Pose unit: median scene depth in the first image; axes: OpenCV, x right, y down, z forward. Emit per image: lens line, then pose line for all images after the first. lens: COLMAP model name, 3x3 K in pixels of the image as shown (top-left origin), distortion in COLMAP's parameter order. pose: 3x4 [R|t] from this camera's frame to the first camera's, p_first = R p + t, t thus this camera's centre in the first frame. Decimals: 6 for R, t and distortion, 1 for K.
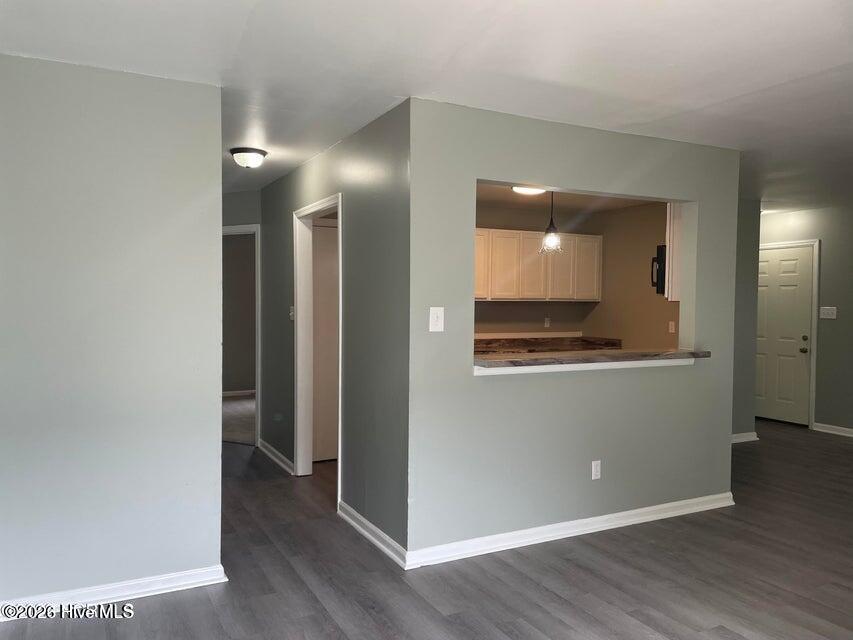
lens RADIAL K [[648.0, 0, 426.5], [0, 648.0, 320.0], [0, 0, 1]] dist [0.022539, 0.000172]
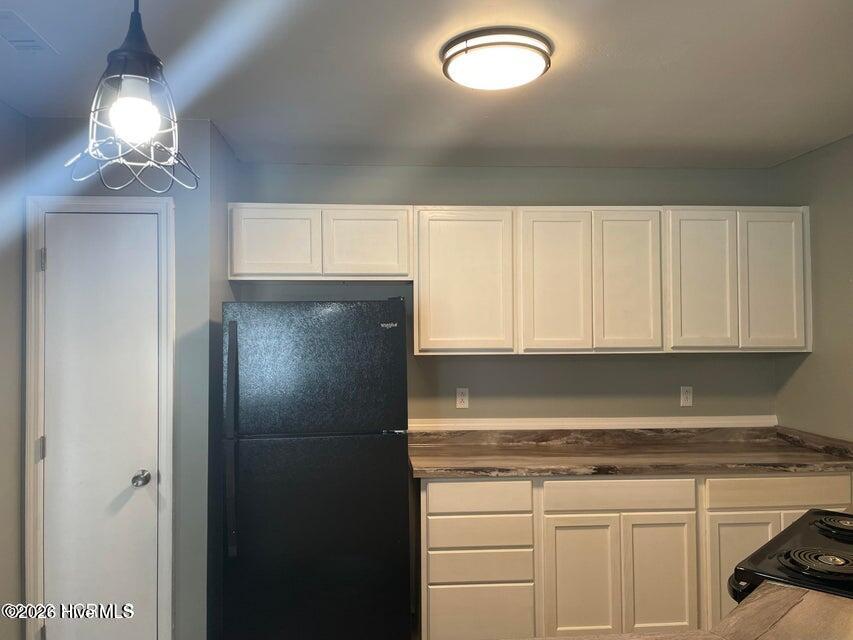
lens RADIAL K [[648.0, 0, 426.5], [0, 648.0, 320.0], [0, 0, 1]] dist [0.022539, 0.000172]
pose [[0.914614, -0.026800, -0.403440, 0.216103], [0.001235, 0.997981, -0.063494, -0.023284], [0.404327, 0.057574, 0.912801, 0.499228]]
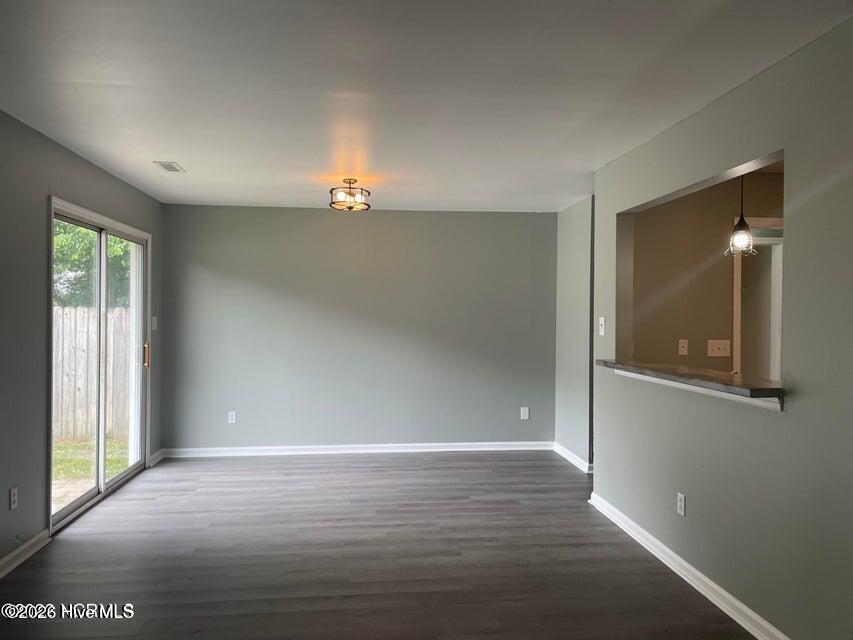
lens RADIAL K [[648.0, 0, 426.5], [0, 648.0, 320.0], [0, 0, 1]] dist [0.022539, 0.000172]
pose [[-0.365282, -0.008195, -0.930861, 1.101743], [-0.044724, 0.998961, 0.008756, -0.007277], [0.929822, 0.044830, -0.365269, 0.905702]]
